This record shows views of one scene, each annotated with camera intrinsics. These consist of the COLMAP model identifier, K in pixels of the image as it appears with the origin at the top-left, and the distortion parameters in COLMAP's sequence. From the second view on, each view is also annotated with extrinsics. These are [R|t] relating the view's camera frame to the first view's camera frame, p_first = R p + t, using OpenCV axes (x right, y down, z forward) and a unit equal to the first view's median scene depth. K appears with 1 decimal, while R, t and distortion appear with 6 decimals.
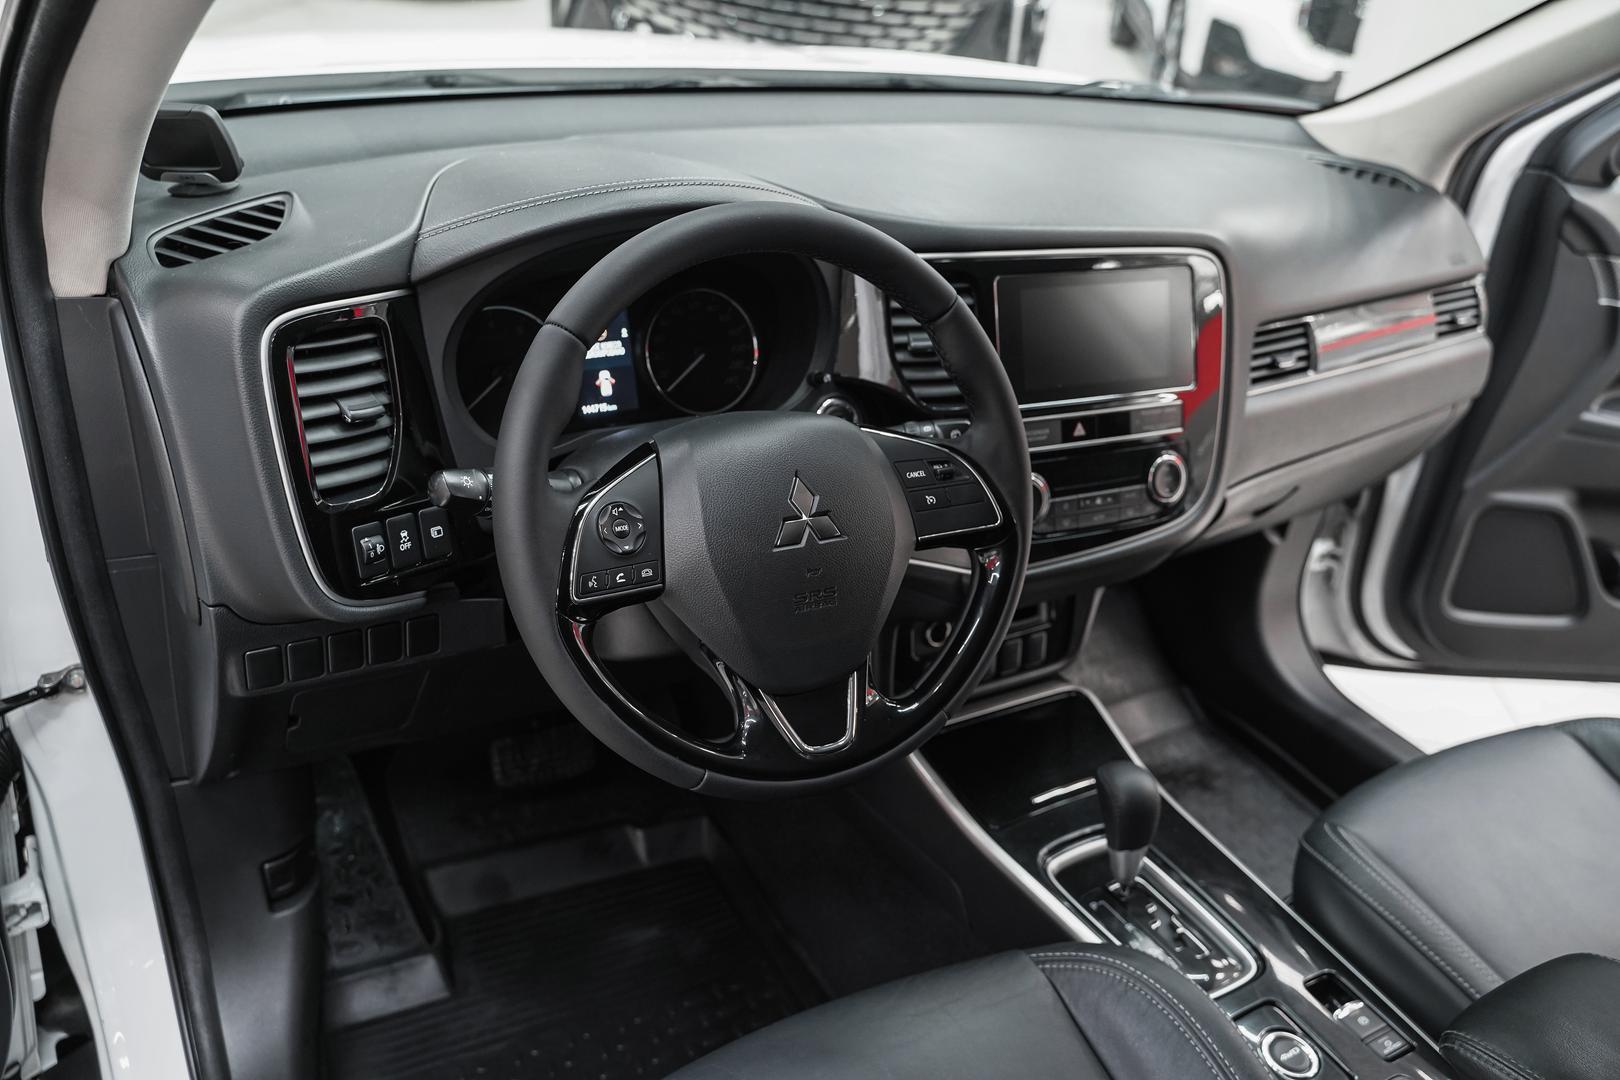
lens RADIAL K [[1288.6, 0, 810.0], [0, 1288.6, 540.0], [0, 0, 1]] dist [-0.006245, -0.000019]
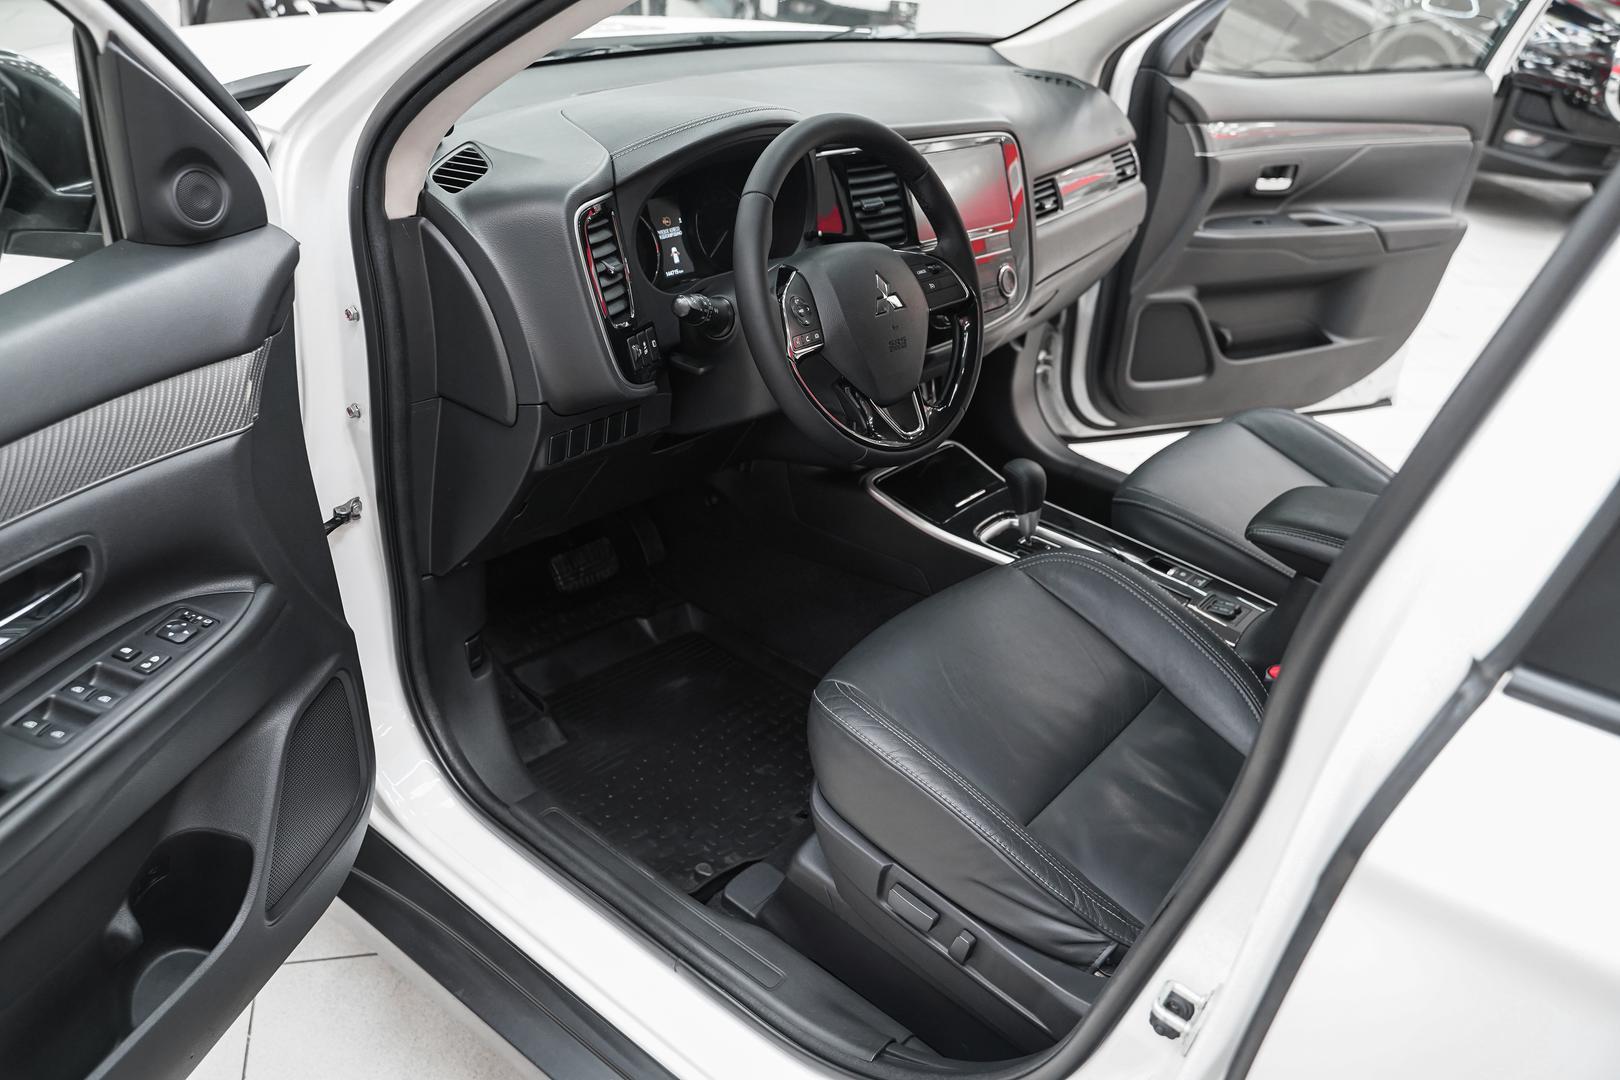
lens RADIAL K [[1292.0, 0, 810.0], [0, 1292.0, 540.0], [0, 0, 1]] dist [-0.004407, -0.006319]
pose [[0.939227, -0.182117, 0.291009, -0.405804], [0.172499, 0.983265, 0.058603, 0.112568], [-0.296812, -0.004842, 0.954924, -0.375105]]
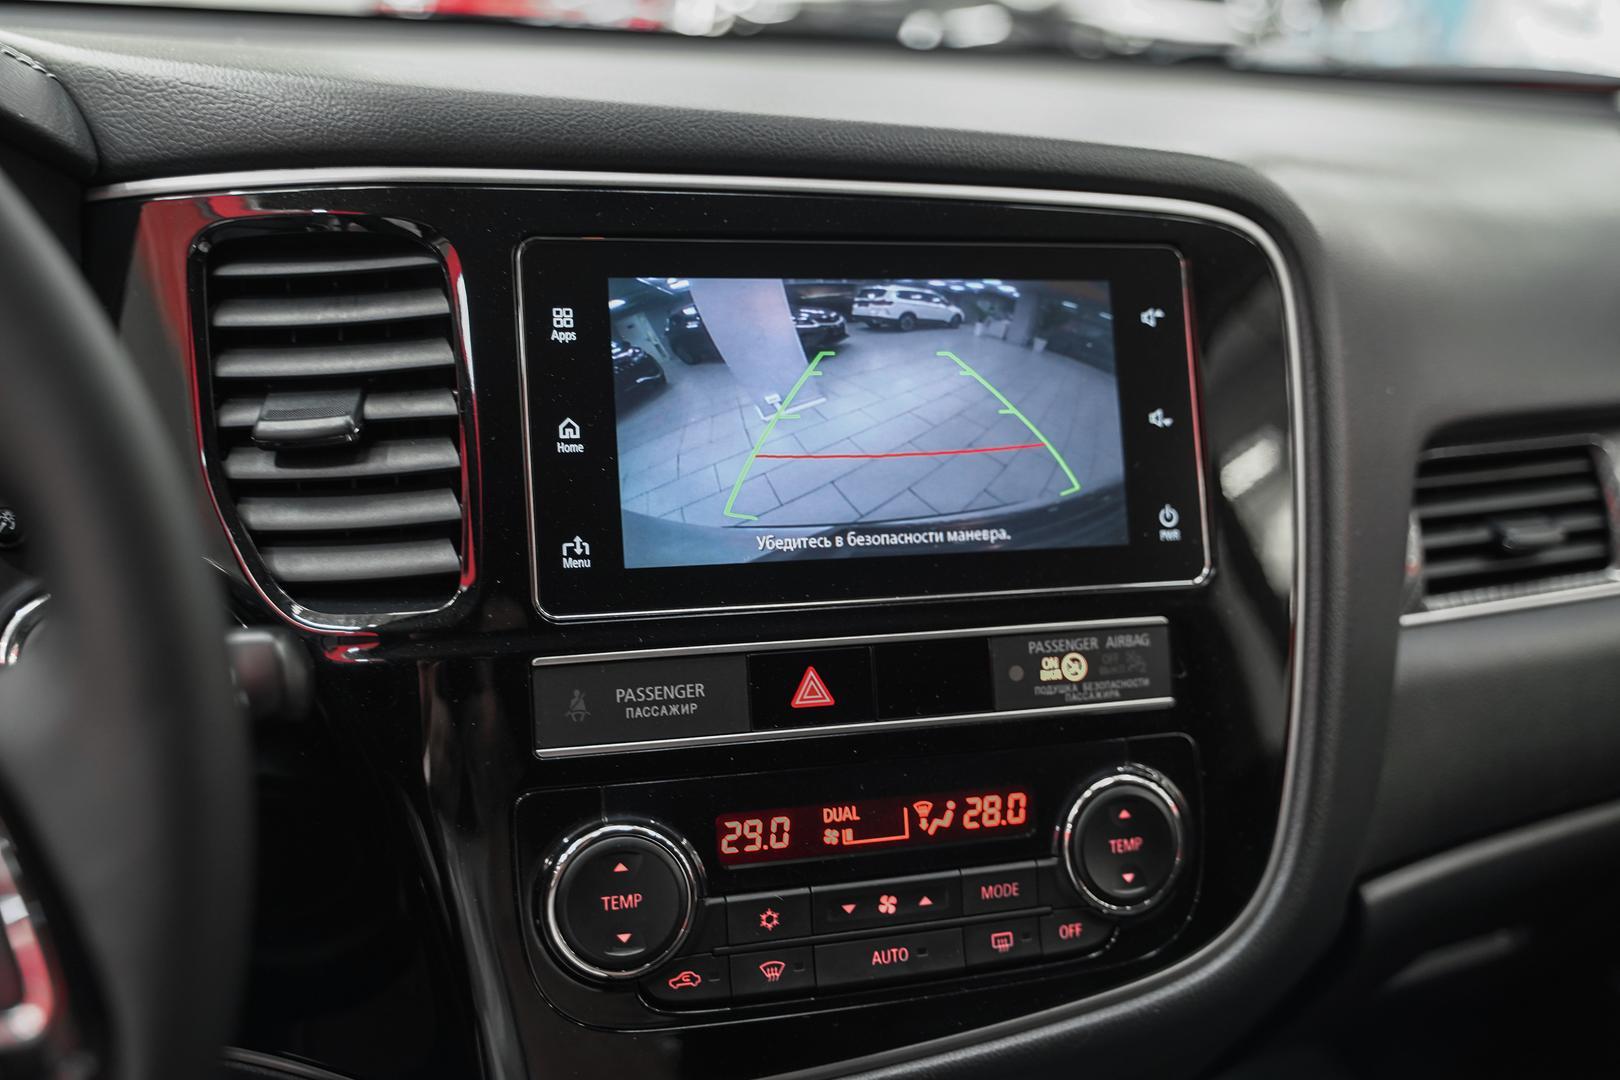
lens RADIAL K [[1681.4, 0, 810.0], [0, 1681.4, 540.0], [0, 0, 1]] dist [0.017642, 0.018366]
pose [[0.986451, -0.004588, -0.163991, 0.235826], [-0.030999, 0.976389, -0.213784, -0.024559], [0.161100, 0.215971, 0.963018, 0.474974]]
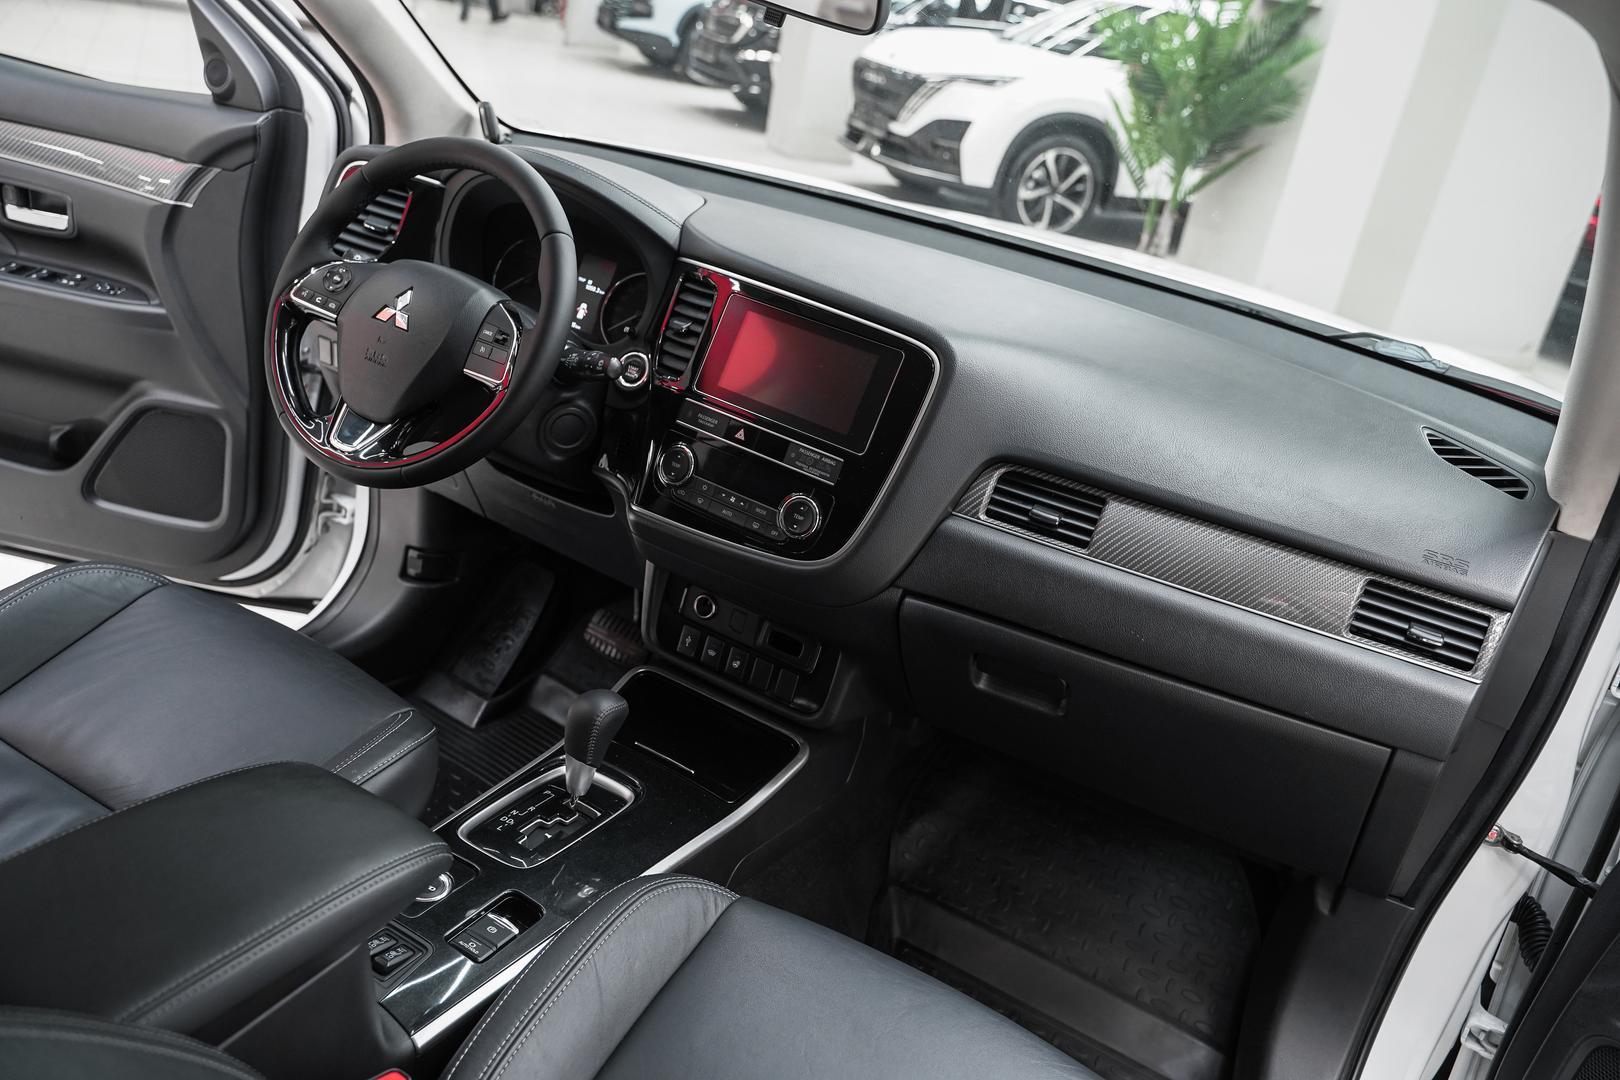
lens RADIAL K [[1297.5, 0, 810.0], [0, 1297.5, 540.0], [0, 0, 1]] dist [-0.004932, -0.001265]
pose [[0.499518, 0.320697, -0.804758, 1.035399], [-0.532435, 0.846443, 0.006822, -0.037855], [0.683370, 0.425074, 0.593564, 0.314411]]
